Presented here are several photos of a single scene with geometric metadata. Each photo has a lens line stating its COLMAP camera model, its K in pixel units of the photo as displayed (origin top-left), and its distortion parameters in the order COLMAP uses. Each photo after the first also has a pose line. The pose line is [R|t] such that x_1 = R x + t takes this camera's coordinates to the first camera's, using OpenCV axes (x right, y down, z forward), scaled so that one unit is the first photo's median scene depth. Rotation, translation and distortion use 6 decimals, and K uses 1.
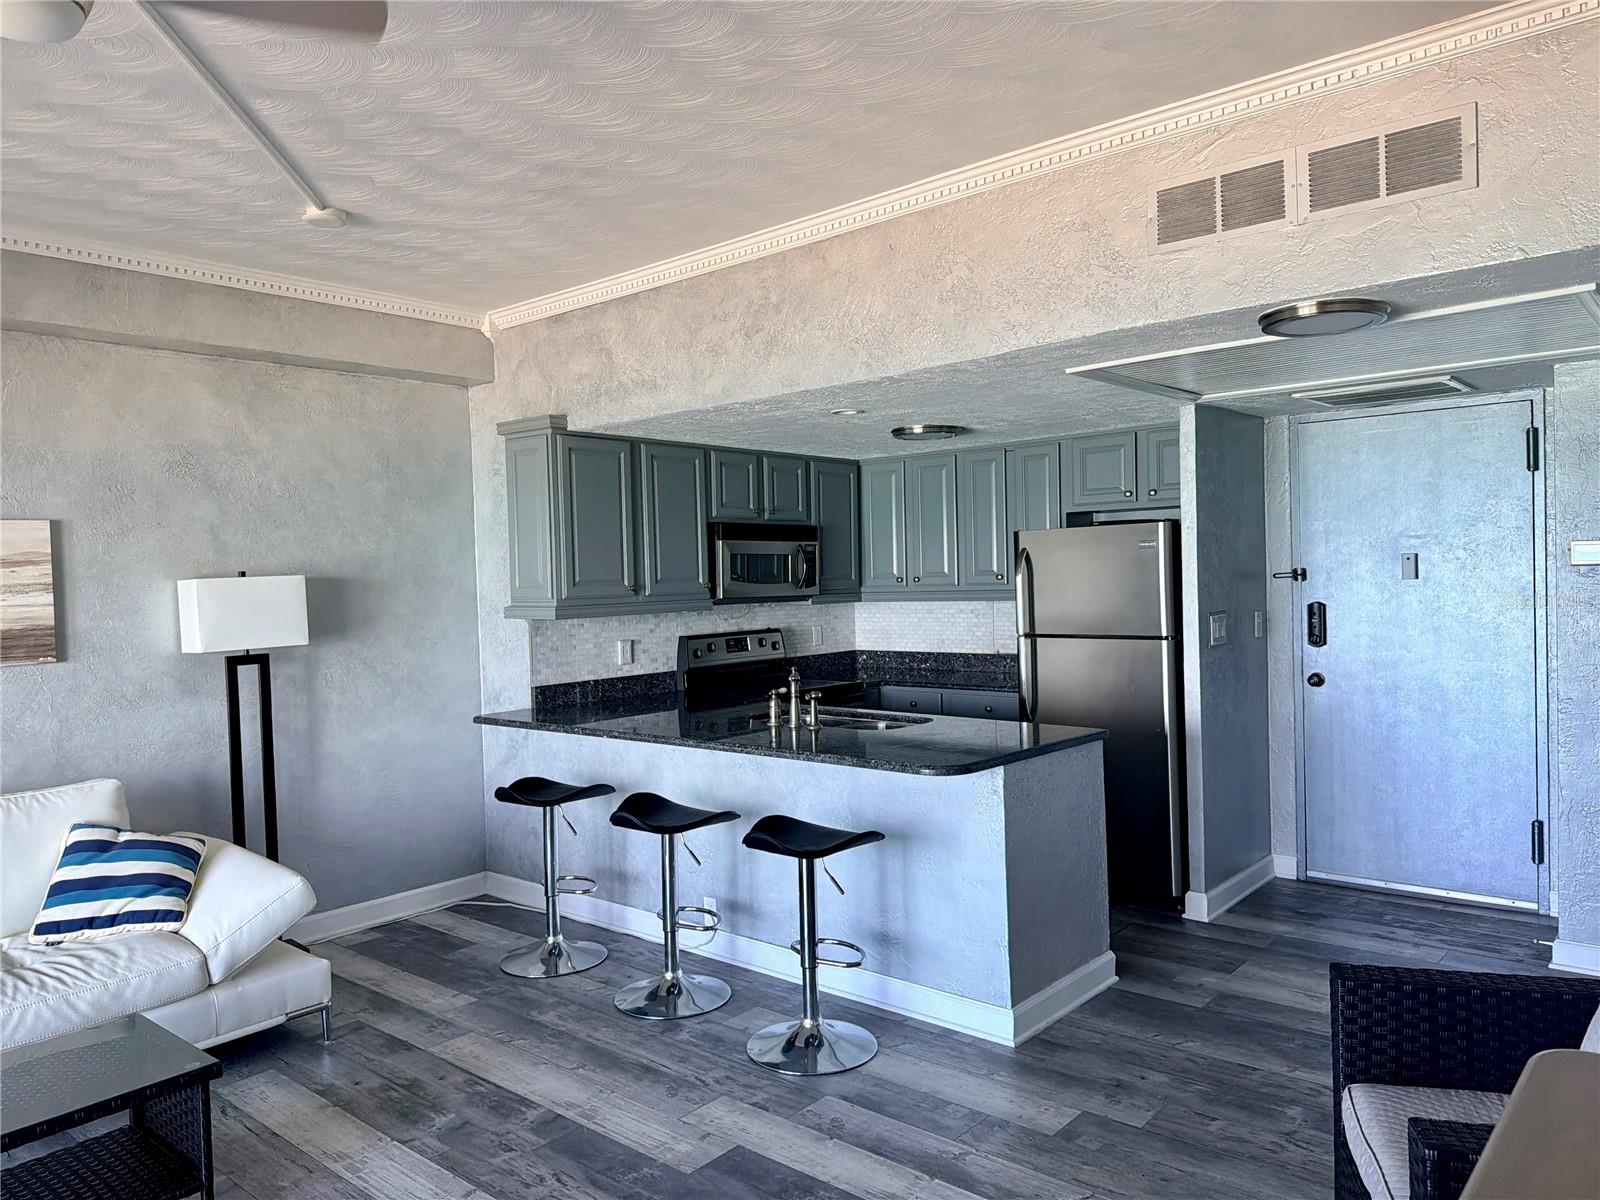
lens RADIAL K [[1140.0, 0, 801.3], [0, 1140.0, 591.6], [0, 0, 1]] dist [0.032360, -0.037658]
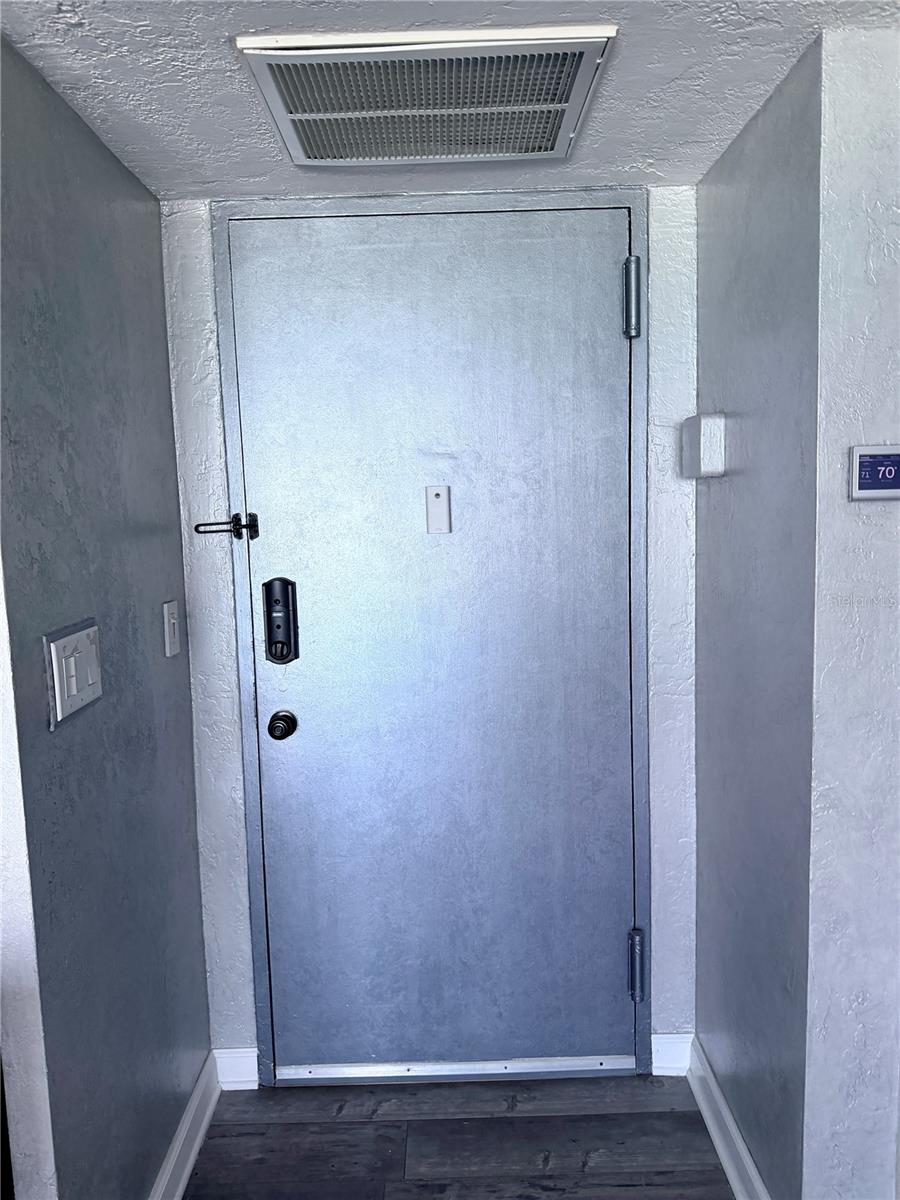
lens RADIAL K [[855.0, 0, 453.9], [0, 855.0, 602.3], [0, 0, 1]] dist [0.032360, -0.037658]
pose [[0.753039, -0.068952, 0.654354, 0.253287], [0.018249, 0.996300, 0.083983, -0.011491], [-0.657723, -0.051301, 0.751511, 0.651710]]
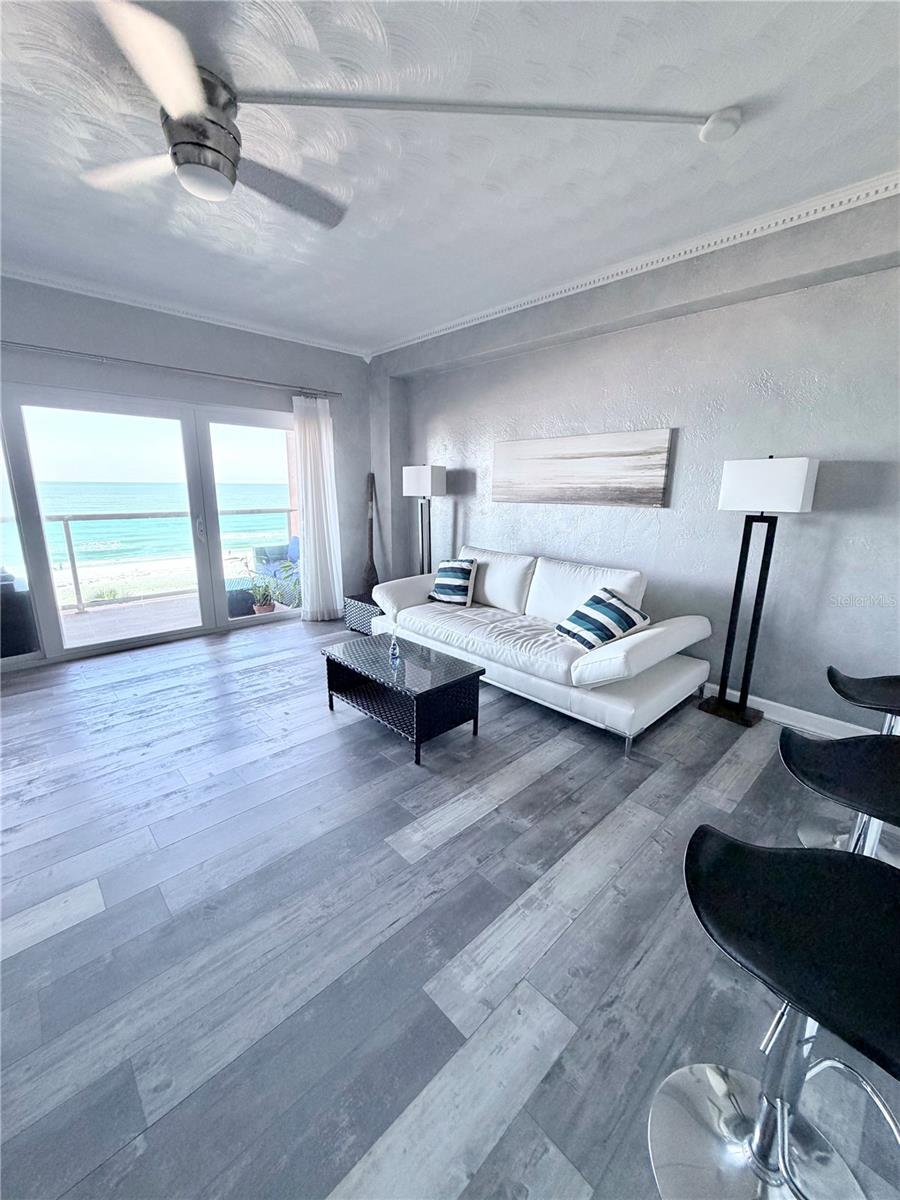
lens RADIAL K [[476.8, 0, 448.9], [0, 476.8, 597.6], [0, 0, 1]] dist [-0.000493, 0.000400]
pose [[-0.097895, 0.256421, -0.961595, 0.138358], [-0.024562, 0.965319, 0.259915, 0.007291], [0.994894, 0.049063, -0.088202, 0.574535]]
